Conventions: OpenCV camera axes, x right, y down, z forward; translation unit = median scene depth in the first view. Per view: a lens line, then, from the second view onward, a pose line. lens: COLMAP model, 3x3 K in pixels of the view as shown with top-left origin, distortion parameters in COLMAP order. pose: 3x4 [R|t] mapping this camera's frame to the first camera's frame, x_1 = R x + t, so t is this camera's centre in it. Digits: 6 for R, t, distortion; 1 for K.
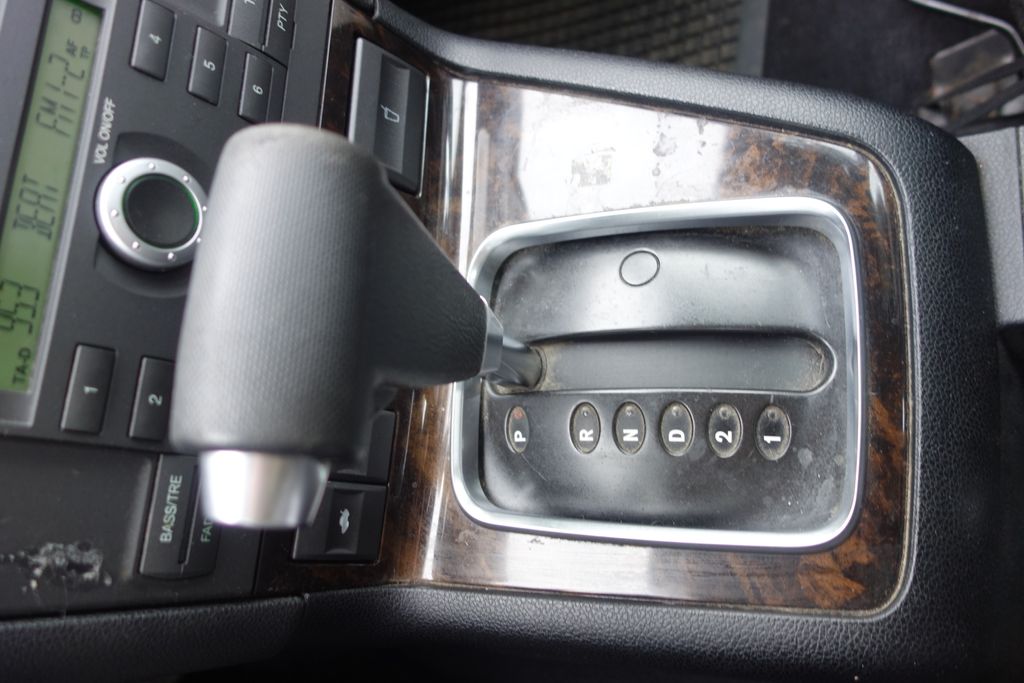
lens RADIAL K [[814.4, 0, 512.0], [0, 814.4, 341.5], [0, 0, 1]] dist [-0.002116, 0.003807]
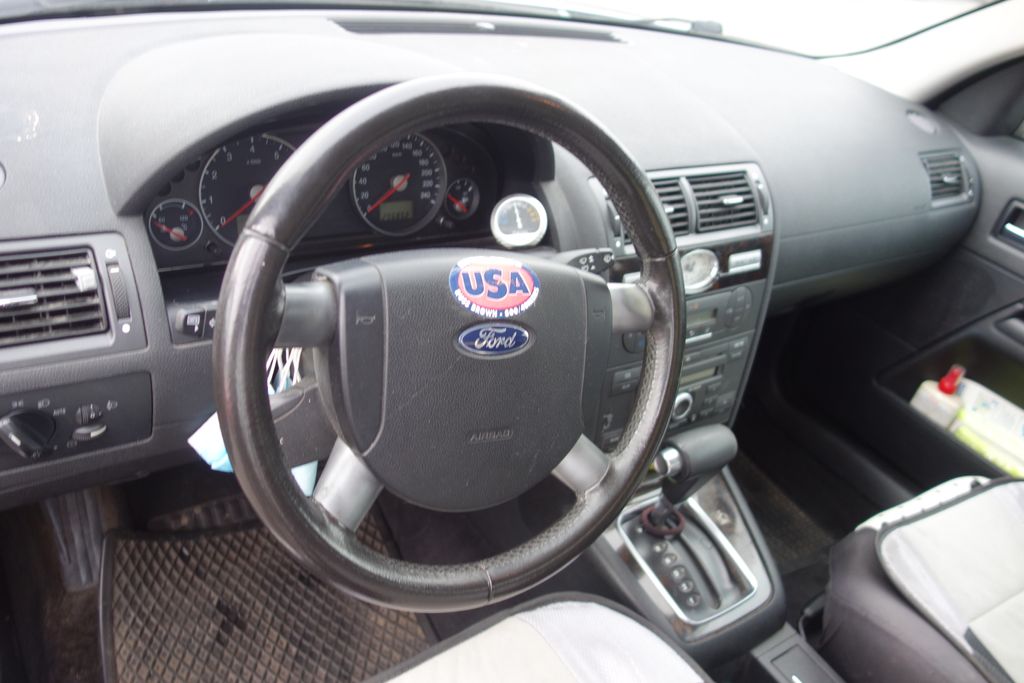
lens RADIAL K [[811.6, 0, 512.0], [0, 811.6, 341.5], [0, 0, 1]] dist [0.006785, -0.003251]
pose [[0.398901, 0.903158, -0.158697, -0.368489], [-0.869445, 0.317504, -0.378492, 1.592779], [-0.291451, 0.288959, 0.911899, -1.963465]]
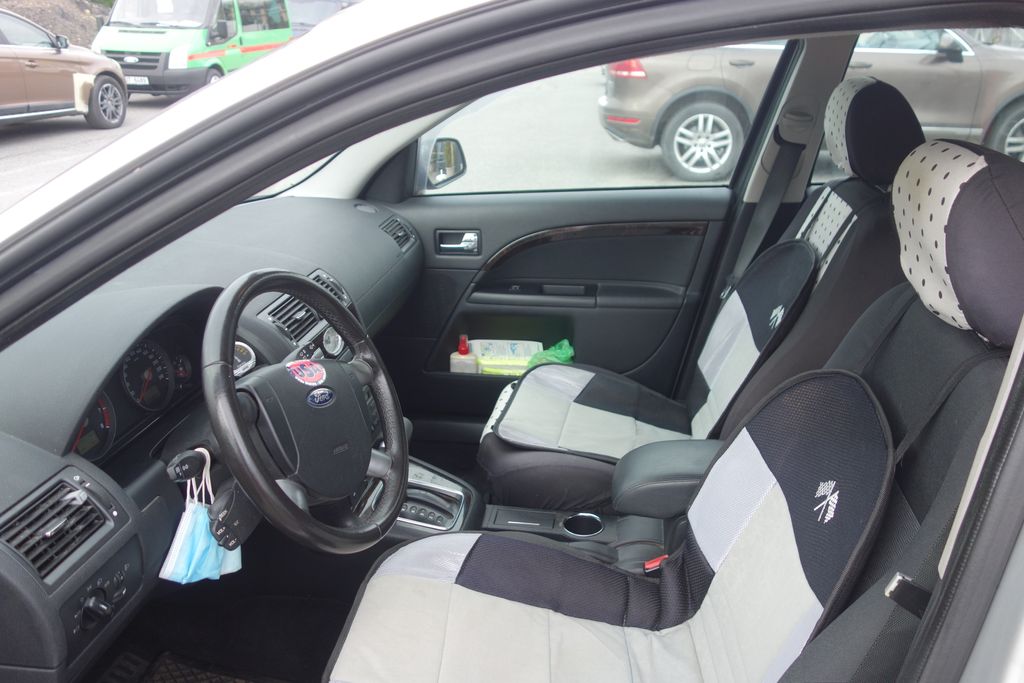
lens RADIAL K [[814.4, 0, 512.0], [0, 814.4, 341.5], [0, 0, 1]] dist [-0.002116, 0.003807]
pose [[0.821507, 0.548165, 0.156977, -0.699209], [-0.218988, 0.557501, -0.800773, 3.385104], [-0.526470, 0.623465, 0.578032, -2.809282]]
